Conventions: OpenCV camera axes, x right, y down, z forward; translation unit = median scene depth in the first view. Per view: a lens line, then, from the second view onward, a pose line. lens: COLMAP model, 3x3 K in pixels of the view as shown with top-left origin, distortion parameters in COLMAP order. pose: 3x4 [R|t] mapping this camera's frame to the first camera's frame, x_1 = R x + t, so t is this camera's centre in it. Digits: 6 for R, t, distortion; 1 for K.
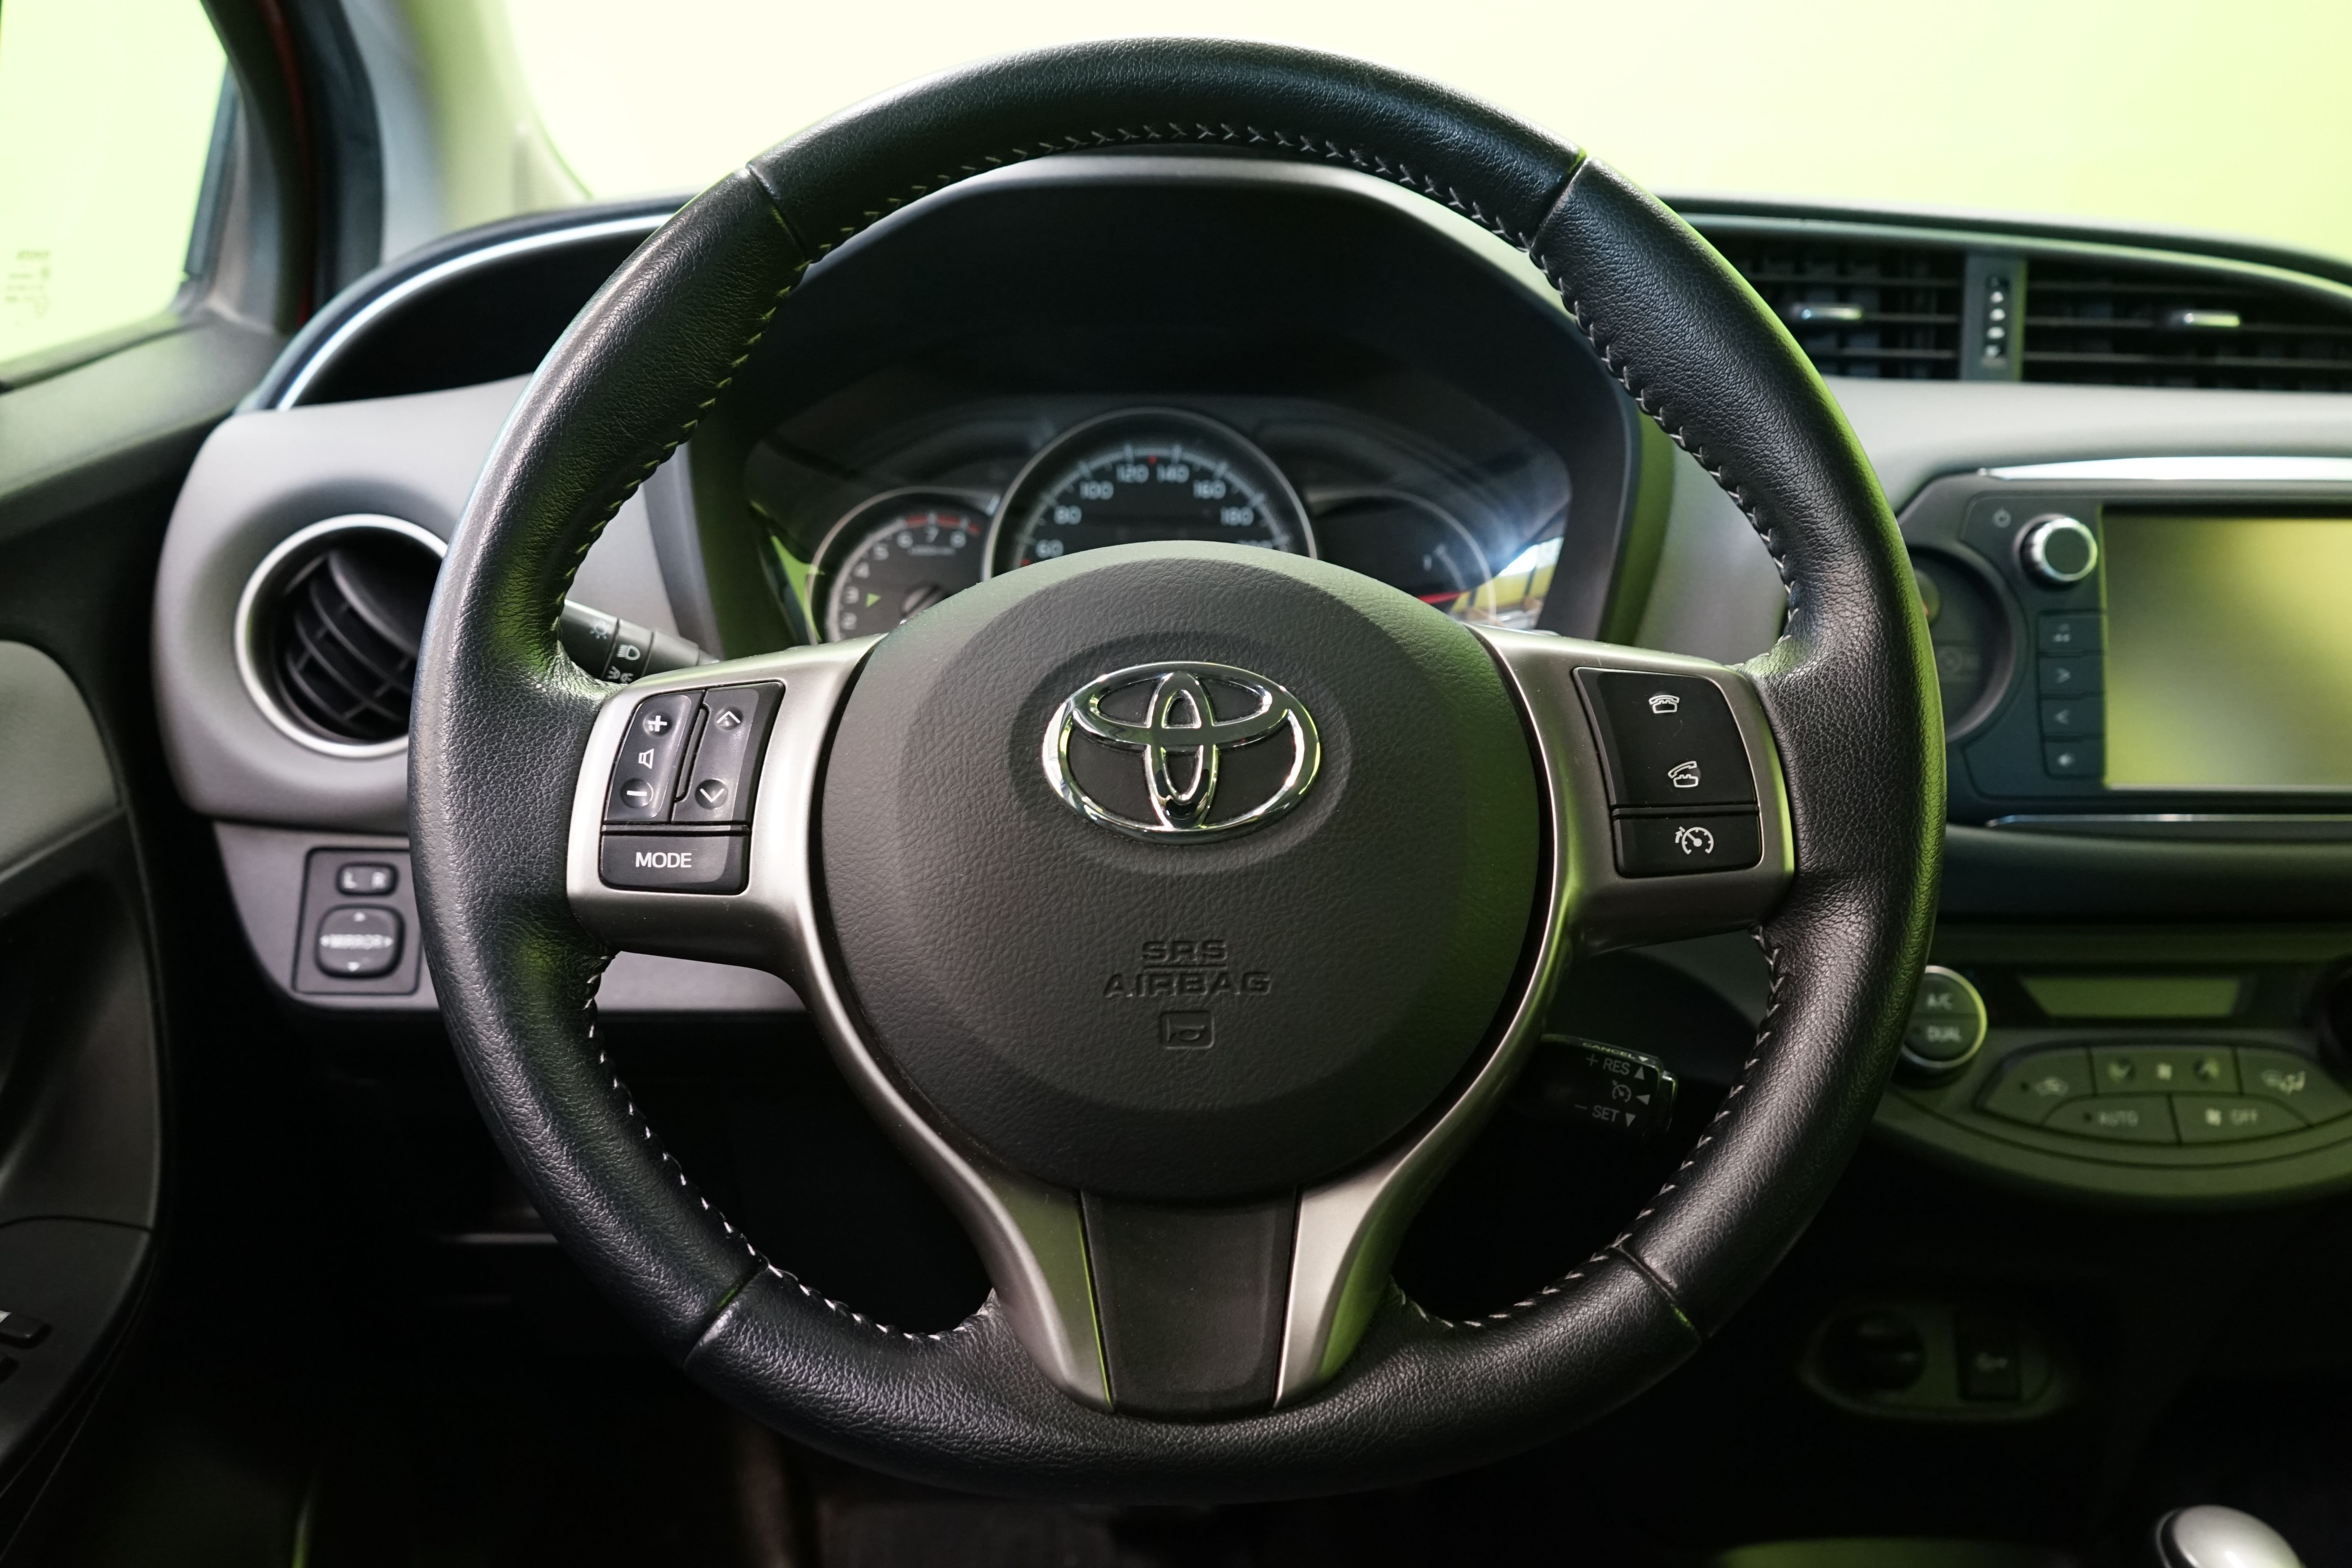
lens RADIAL K [[1936.6, 0, 1187.0], [0, 1936.6, 765.7], [0, 0, 1]] dist [-0.020245, 0.026399]
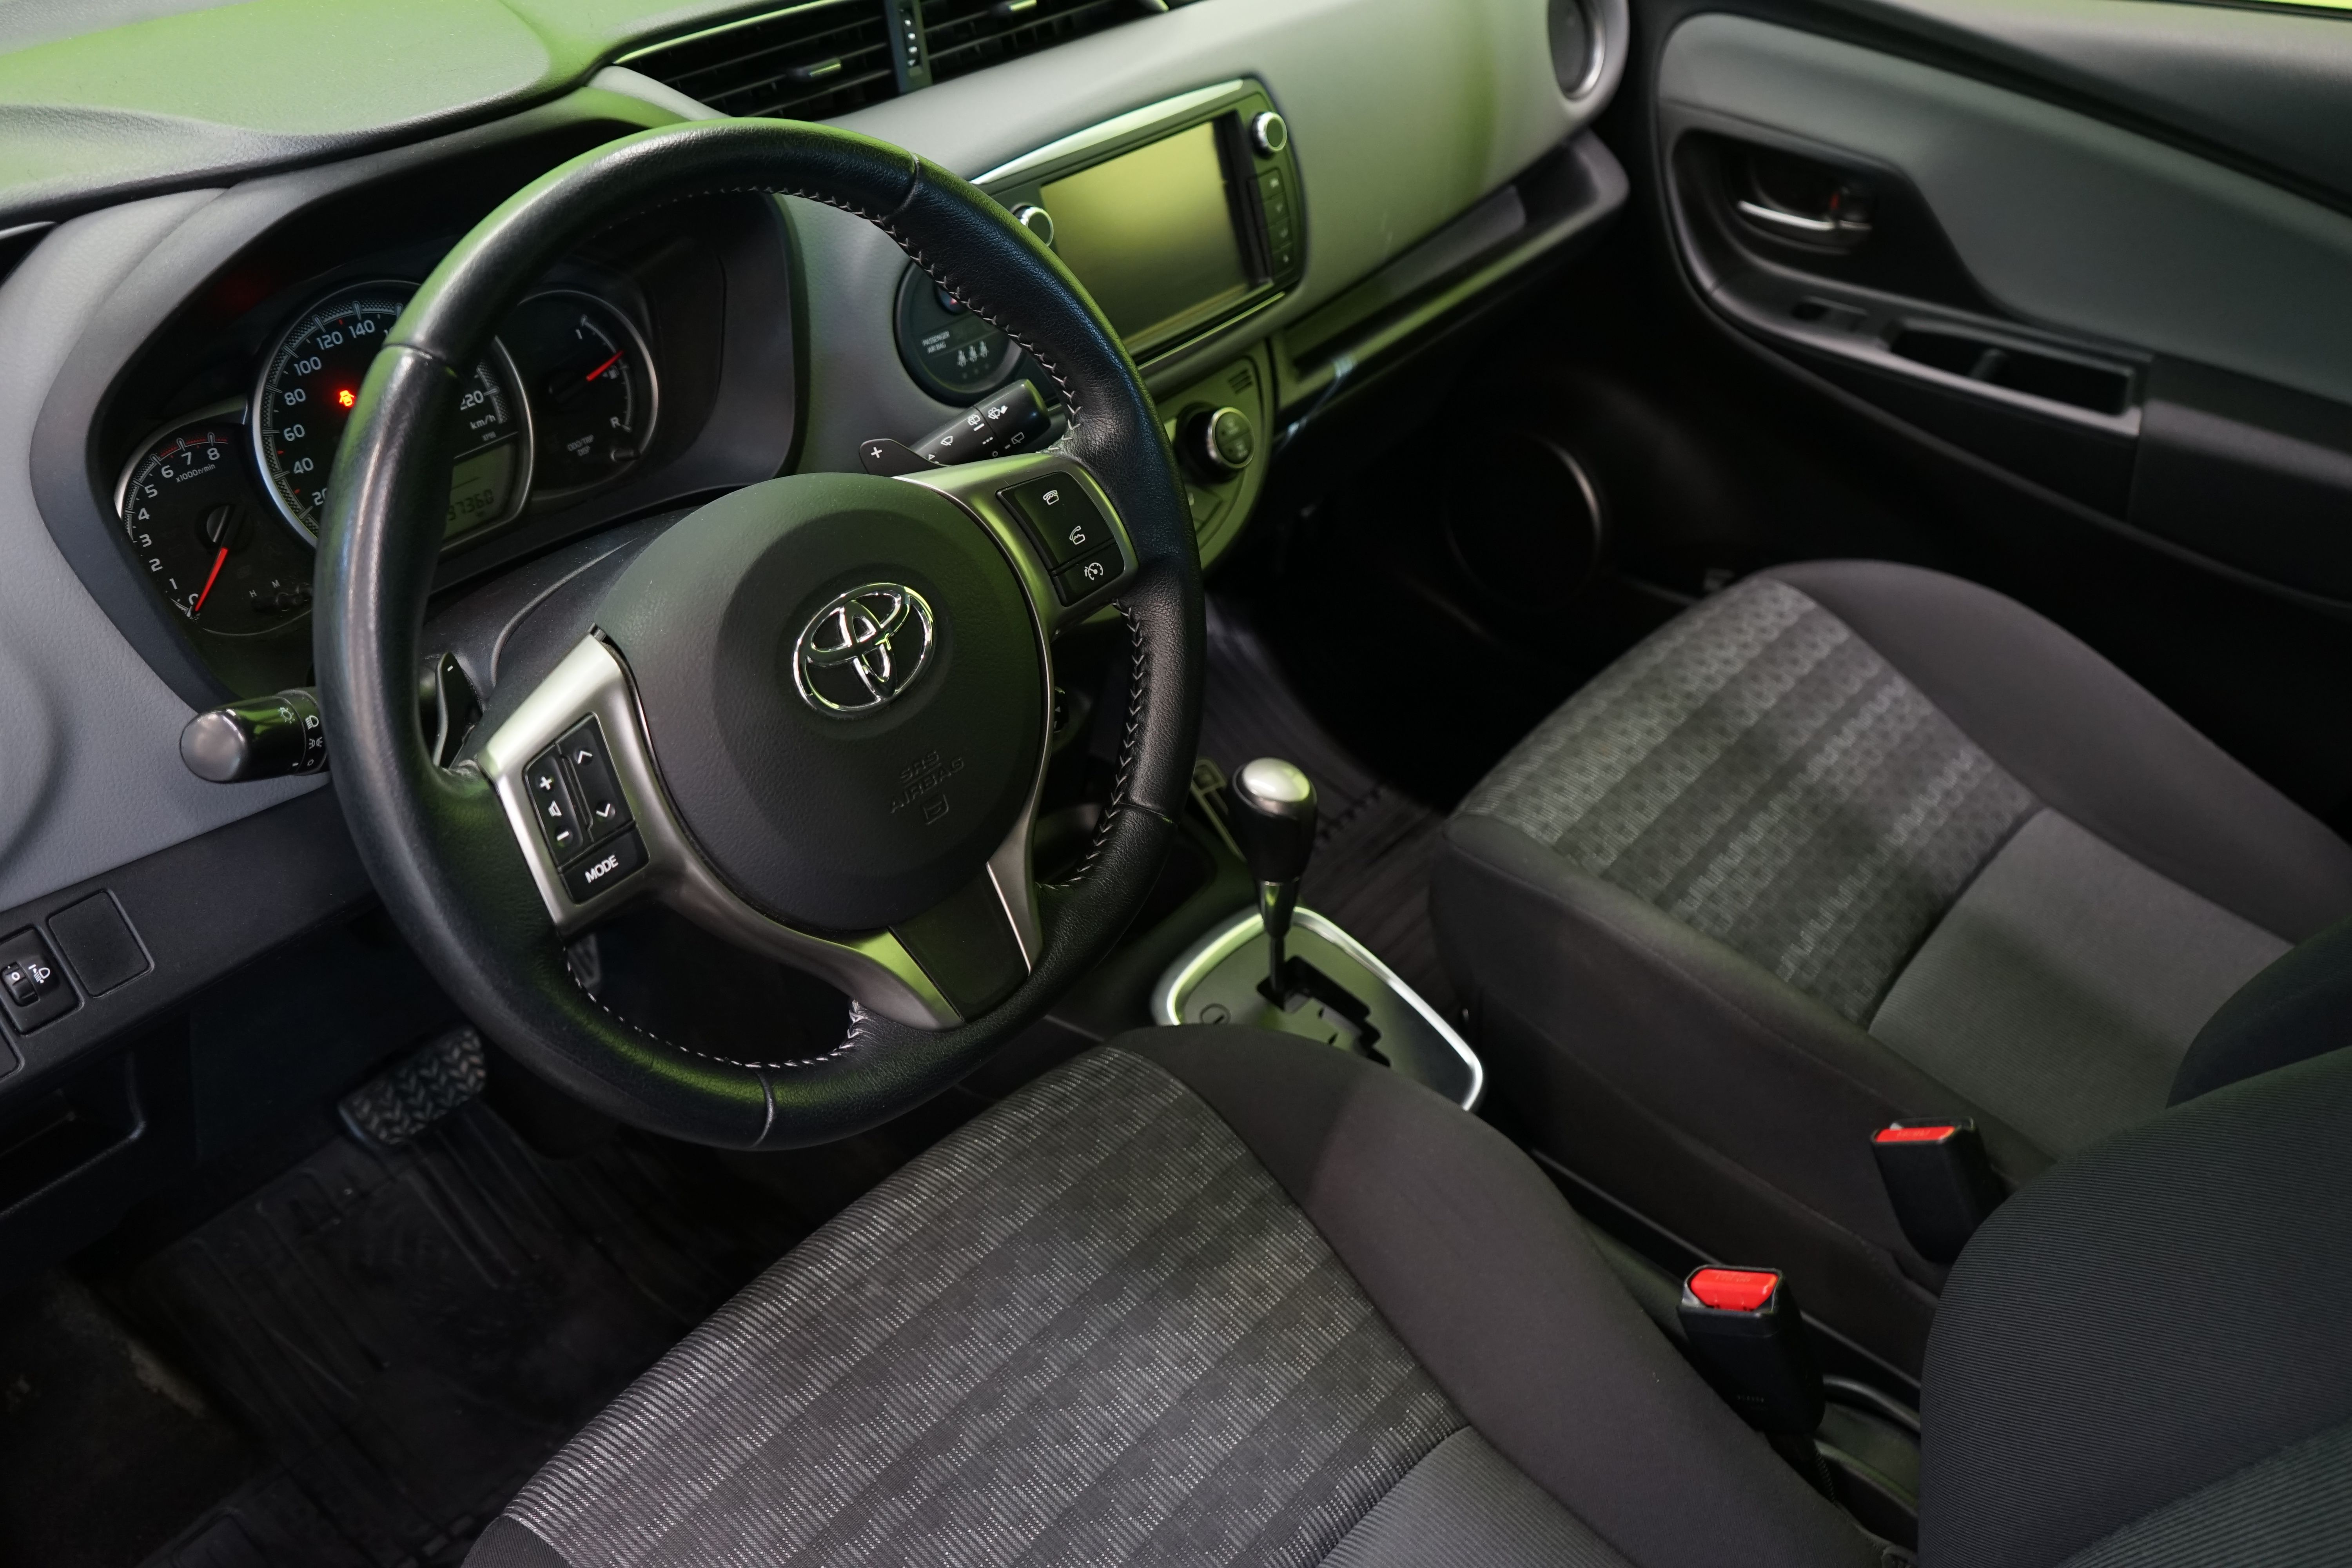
lens RADIAL K [[2065.5, 0, 1183.4], [0, 2065.5, 779.9], [0, 0, 1]] dist [-0.004714, -0.003545]
pose [[0.657804, -0.443600, 0.608697, -0.617709], [0.183852, 0.878283, 0.441382, -0.416448], [-0.730405, -0.178432, 0.659295, -0.198819]]
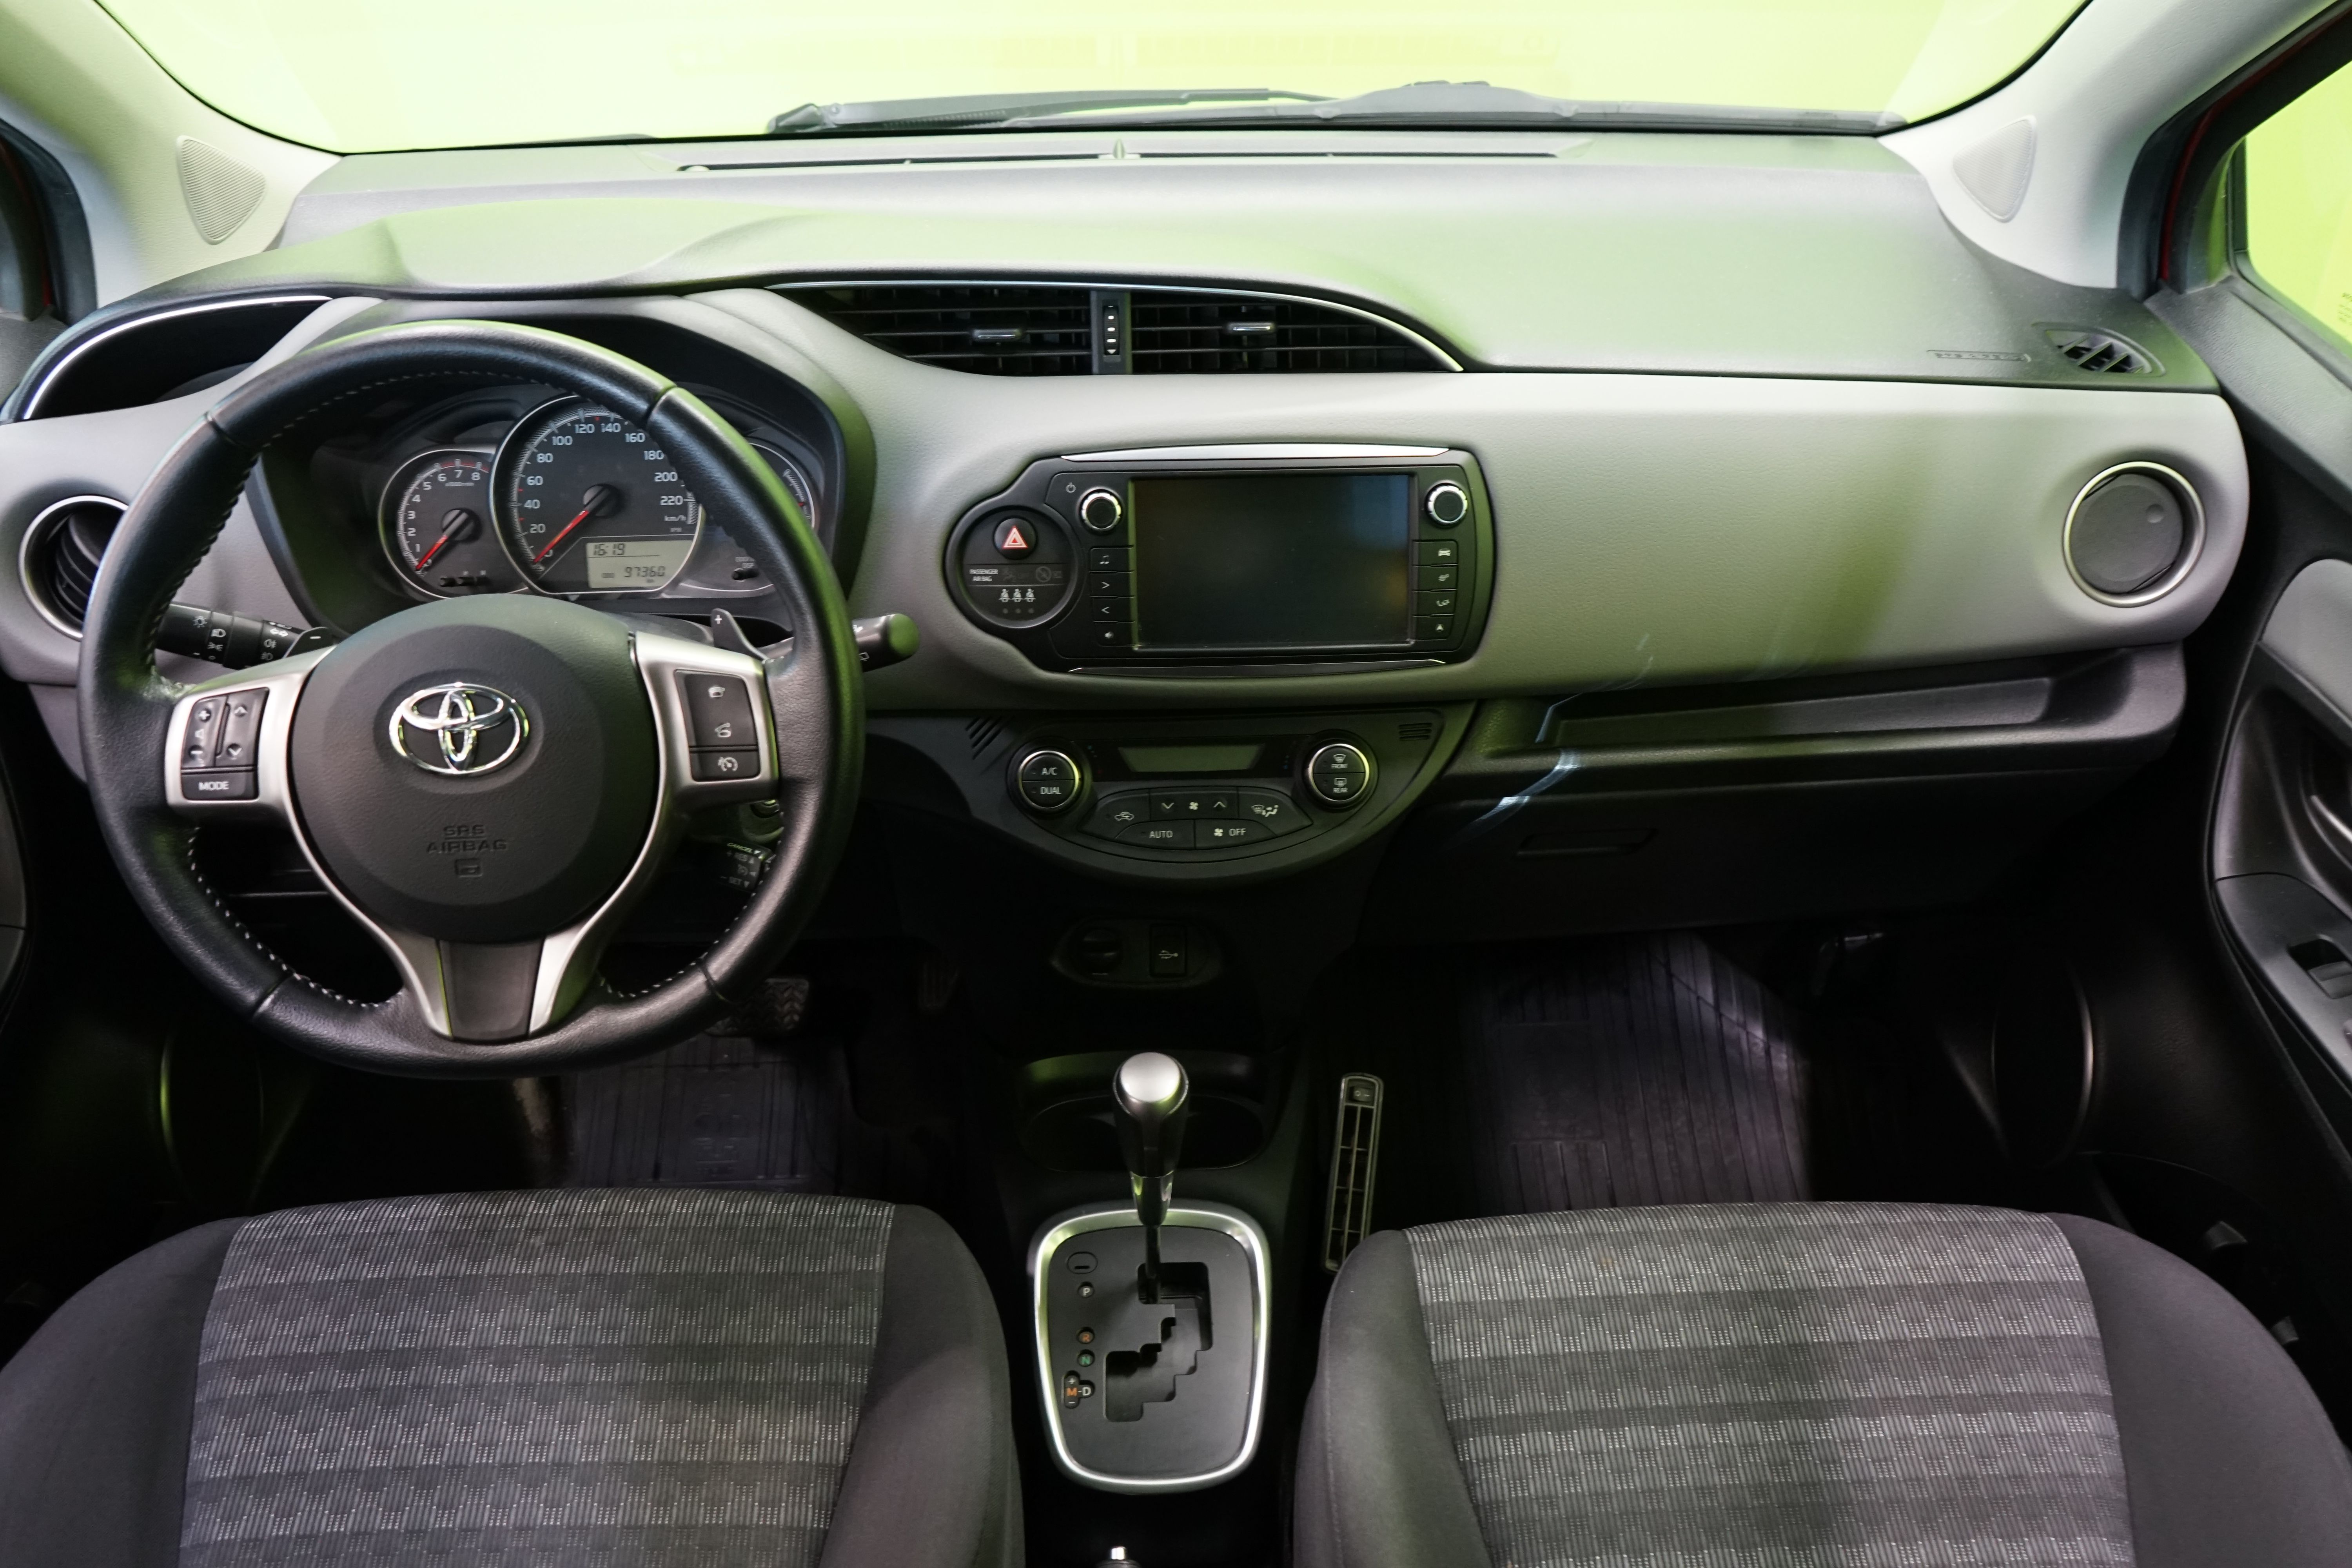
lens RADIAL K [[1936.6, 0, 1179.7], [0, 1936.6, 779.1], [0, 0, 1]] dist [-0.020245, 0.026399]
pose [[0.999712, -0.018048, -0.015792, 0.540733], [0.021737, 0.960122, 0.278735, -0.349813], [0.010131, -0.278998, 0.960238, -0.645825]]
